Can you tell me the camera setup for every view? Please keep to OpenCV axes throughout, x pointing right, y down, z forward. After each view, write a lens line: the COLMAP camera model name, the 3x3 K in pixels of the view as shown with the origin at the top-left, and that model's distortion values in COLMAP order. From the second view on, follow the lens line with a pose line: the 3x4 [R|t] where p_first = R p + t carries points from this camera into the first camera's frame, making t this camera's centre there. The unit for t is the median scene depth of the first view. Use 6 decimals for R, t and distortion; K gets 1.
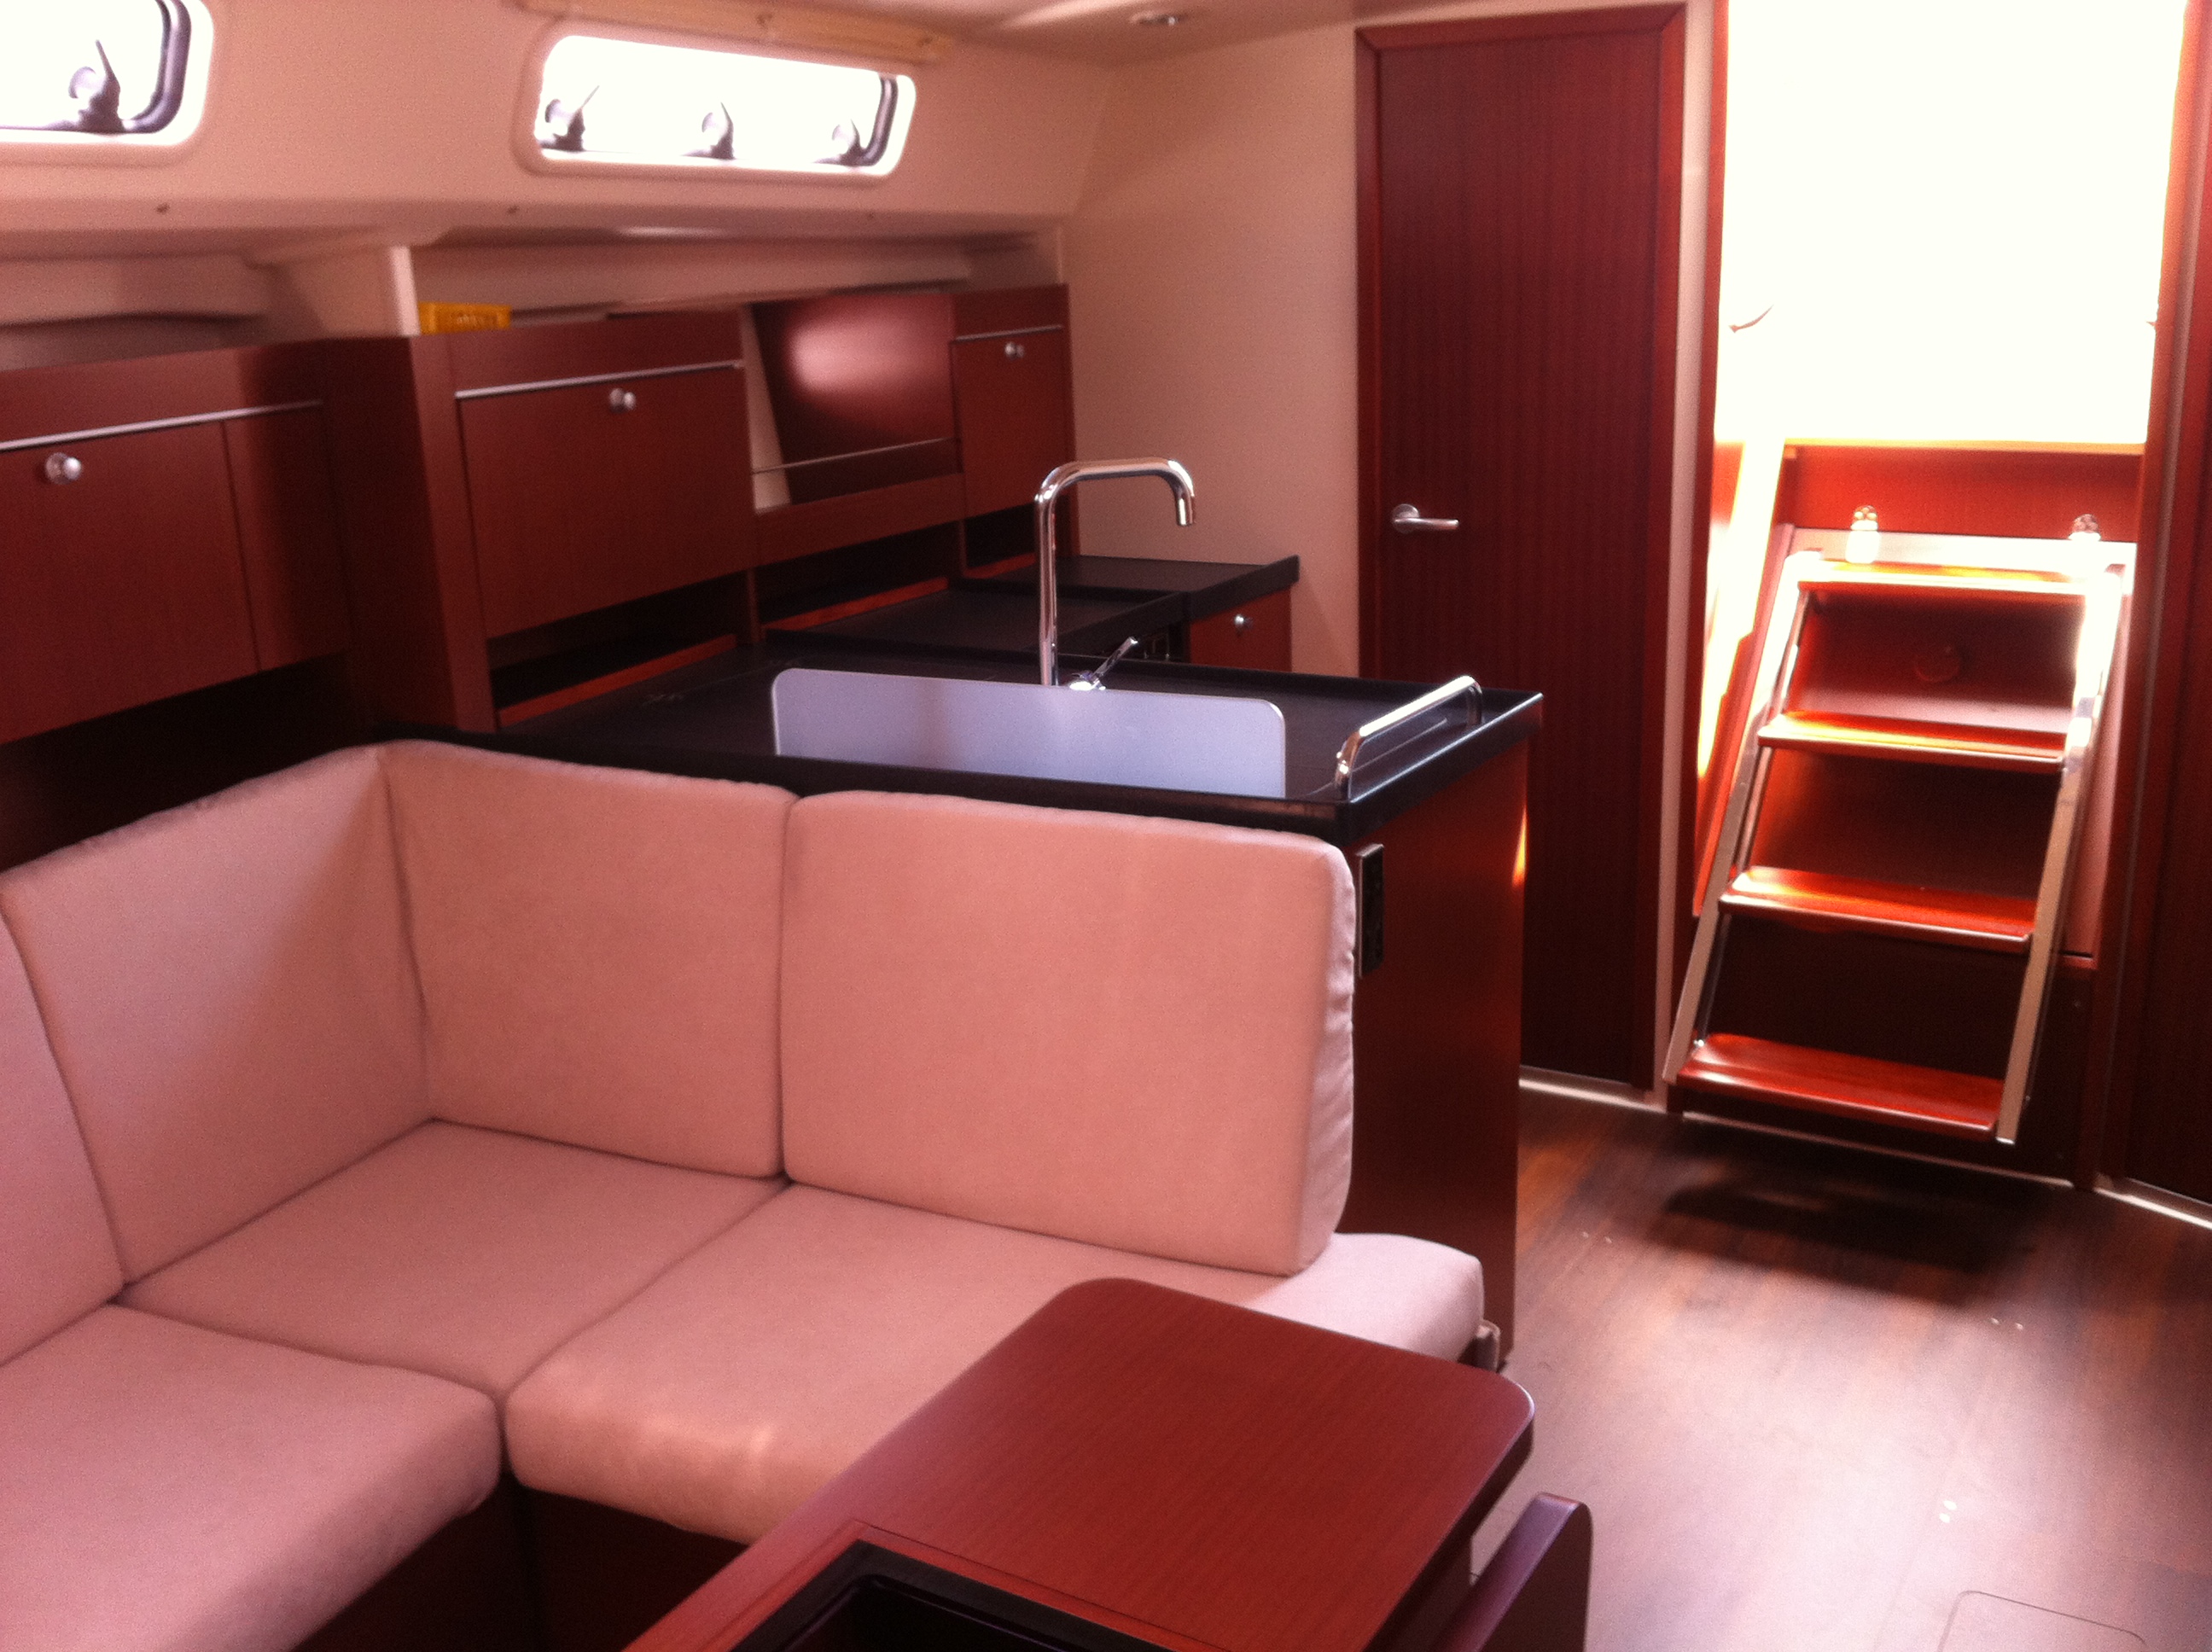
lens RADIAL K [[2155.5, 0, 1115.0], [0, 2155.5, 813.1], [0, 0, 1]] dist [0.054366, -0.227032]
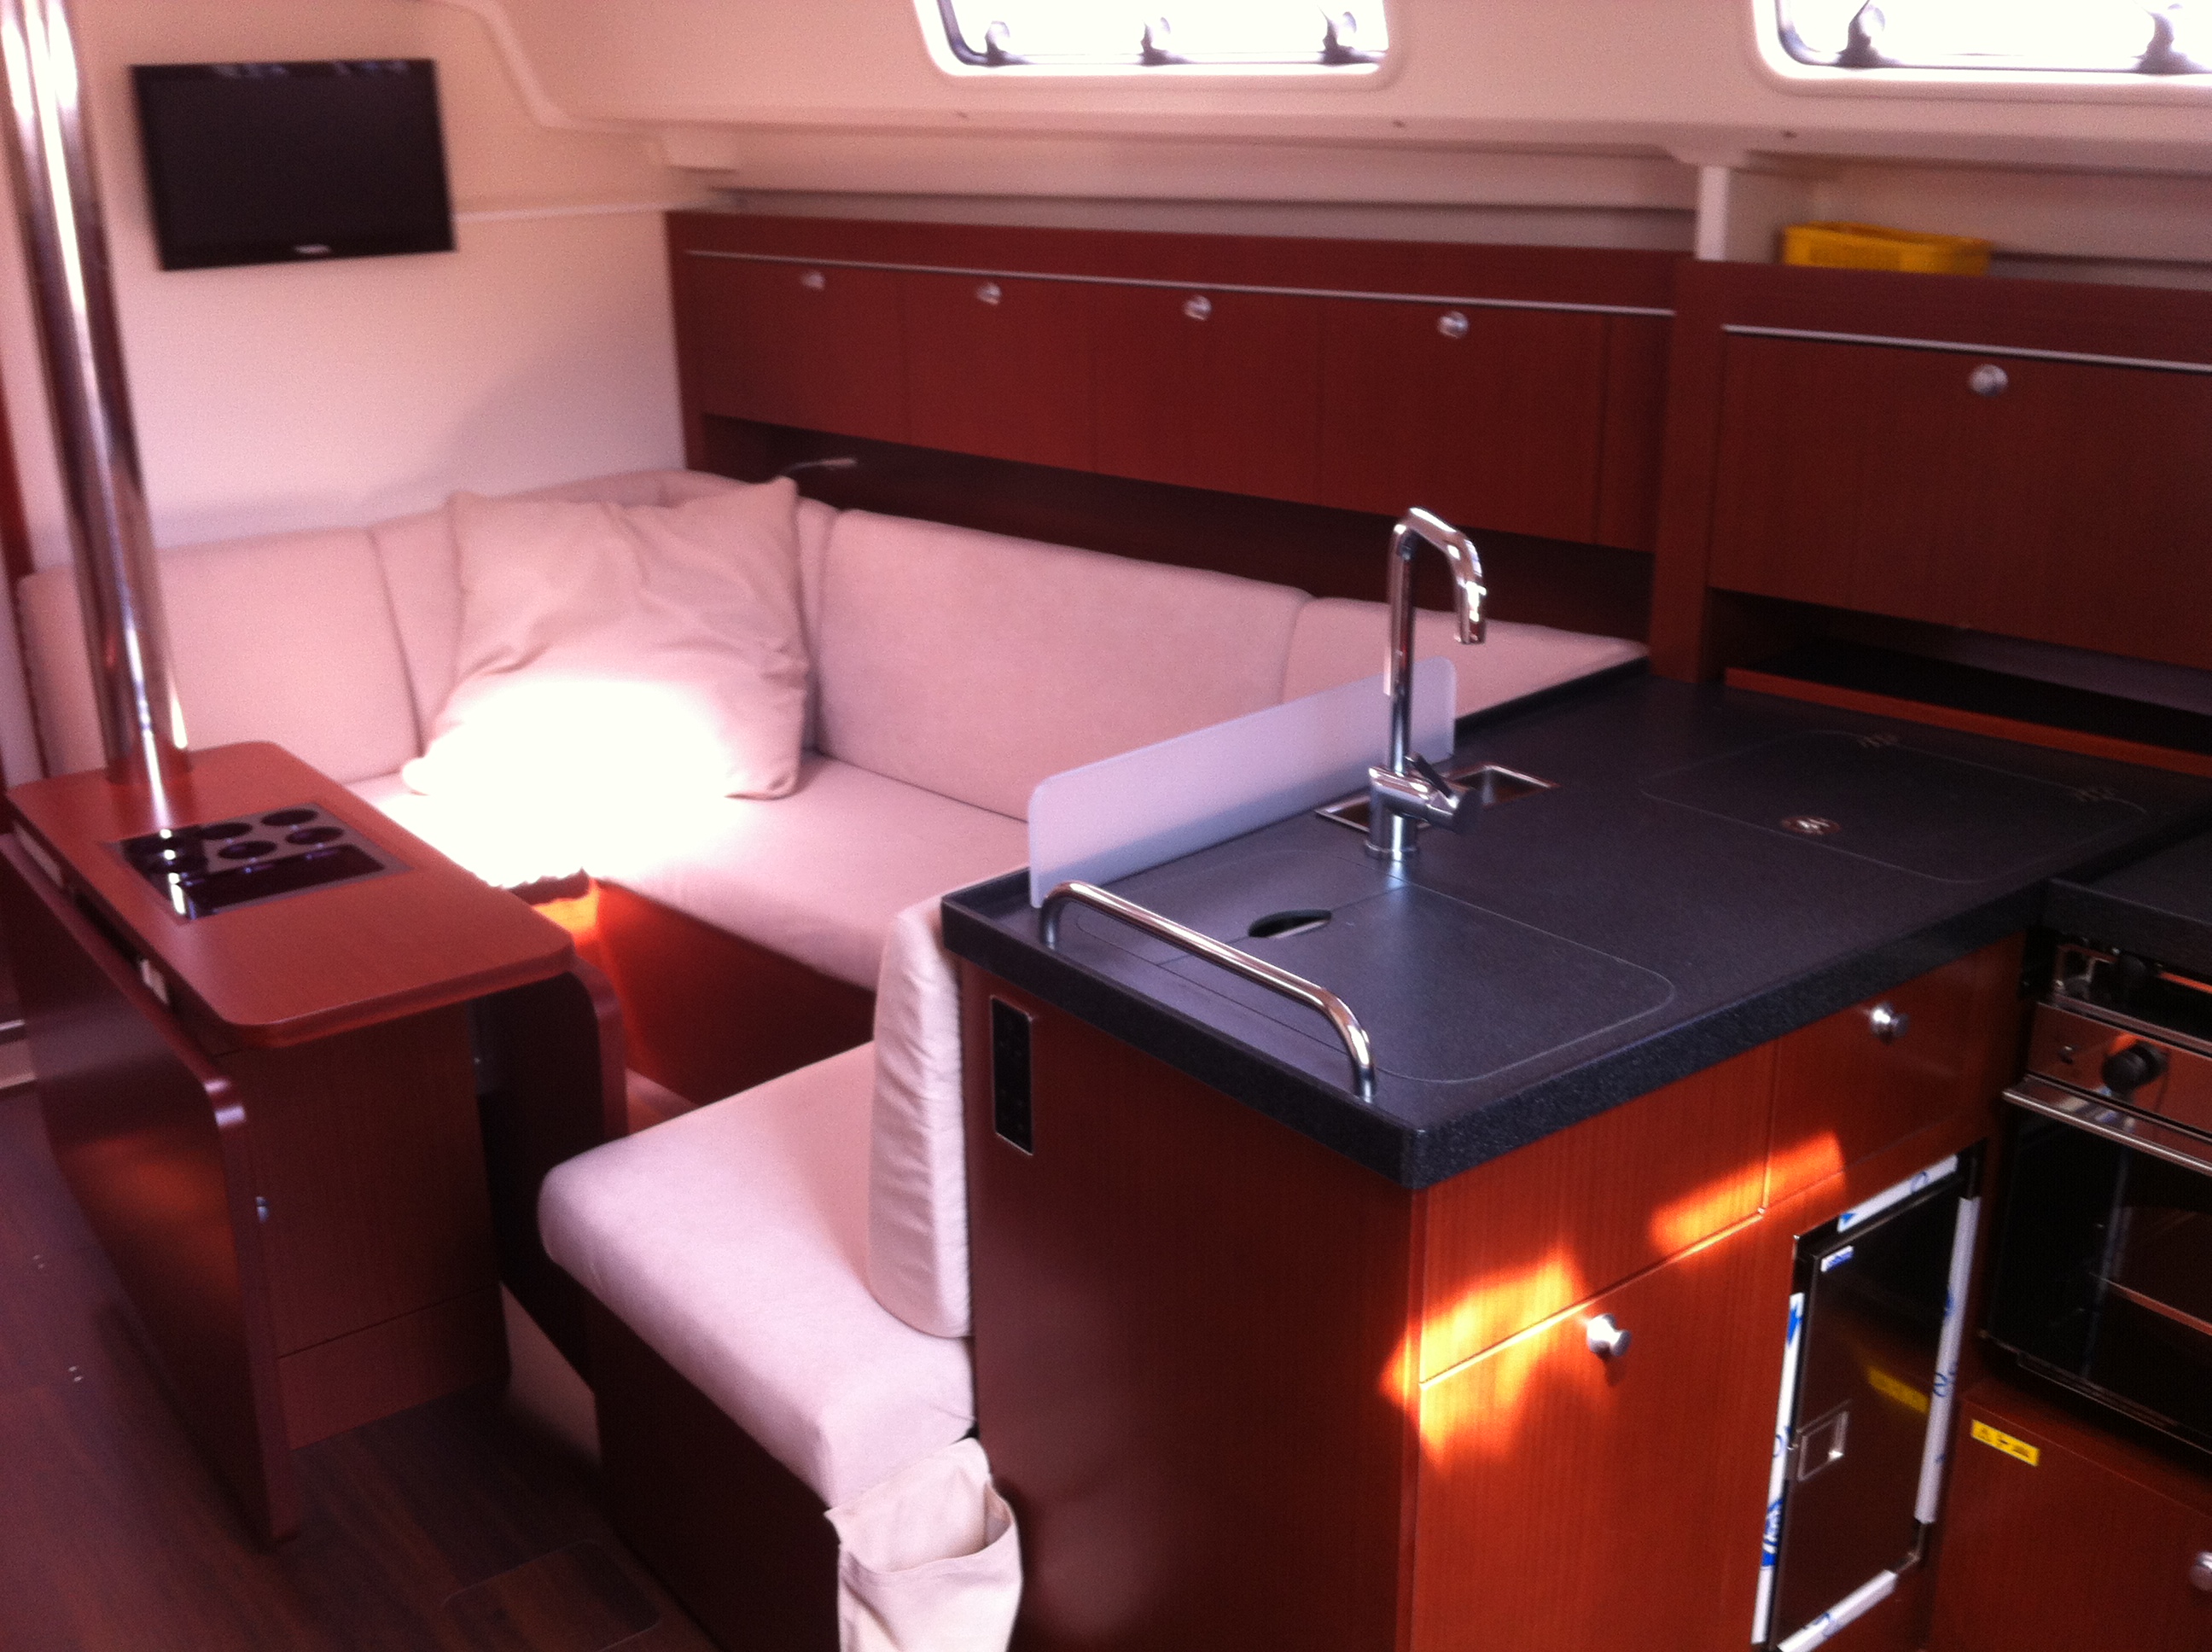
lens RADIAL K [[2139.8, 0, 1106.0], [0, 2139.8, 826.0], [0, 0, 1]] dist [0.059445, -0.231072]
pose [[-0.364961, 0.321831, -0.873629, 0.711614], [-0.232327, 0.877188, 0.420197, -0.344672], [0.901570, 0.356323, -0.245369, 1.096370]]
